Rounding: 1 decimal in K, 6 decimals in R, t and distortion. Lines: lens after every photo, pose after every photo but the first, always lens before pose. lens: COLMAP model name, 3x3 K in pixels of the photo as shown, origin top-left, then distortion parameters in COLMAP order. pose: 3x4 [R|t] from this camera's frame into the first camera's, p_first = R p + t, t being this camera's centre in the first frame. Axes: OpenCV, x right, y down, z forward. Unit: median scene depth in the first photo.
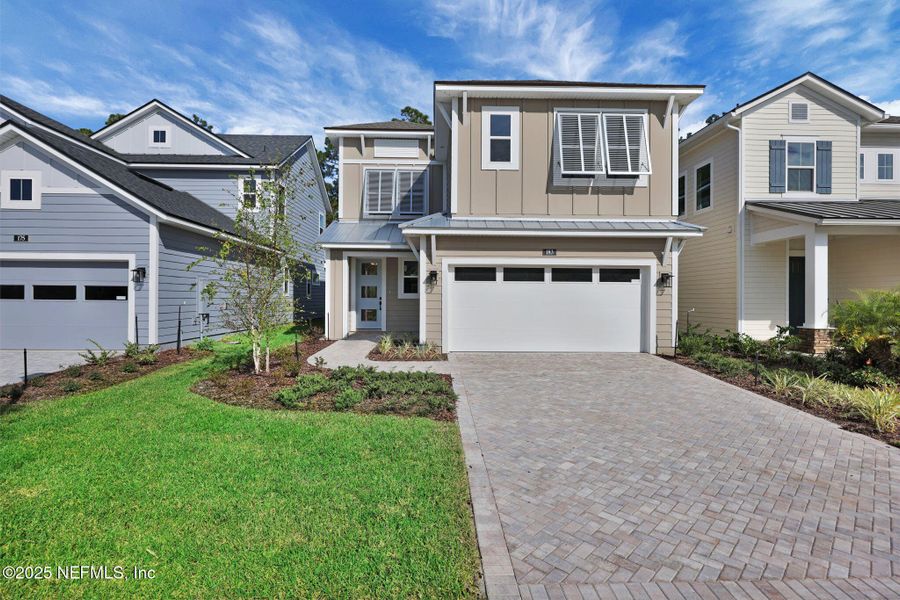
lens RADIAL K [[487.8, 0, 452.0], [0, 487.8, 301.2], [0, 0, 1]] dist [-0.001227, 0.000098]
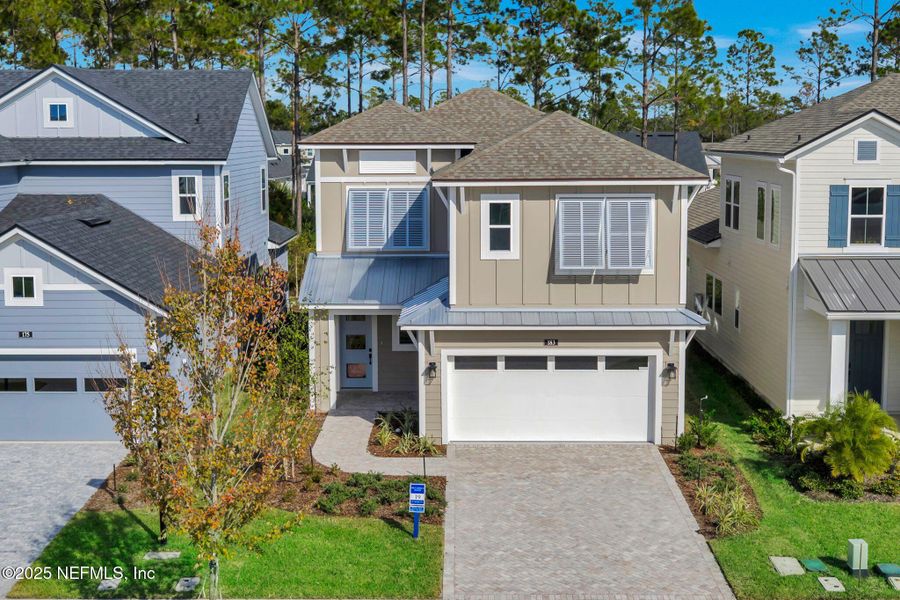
lens RADIAL K [[1466.5, 0, 443.4], [0, 1466.5, 297.2], [0, 0, 1]] dist [0.012410, 0.000000]
pose [[0.998451, -0.003022, -0.055553, 0.147733], [0.011350, 0.988588, 0.150215, -0.632054], [0.054465, -0.150613, 0.987091, -1.887267]]
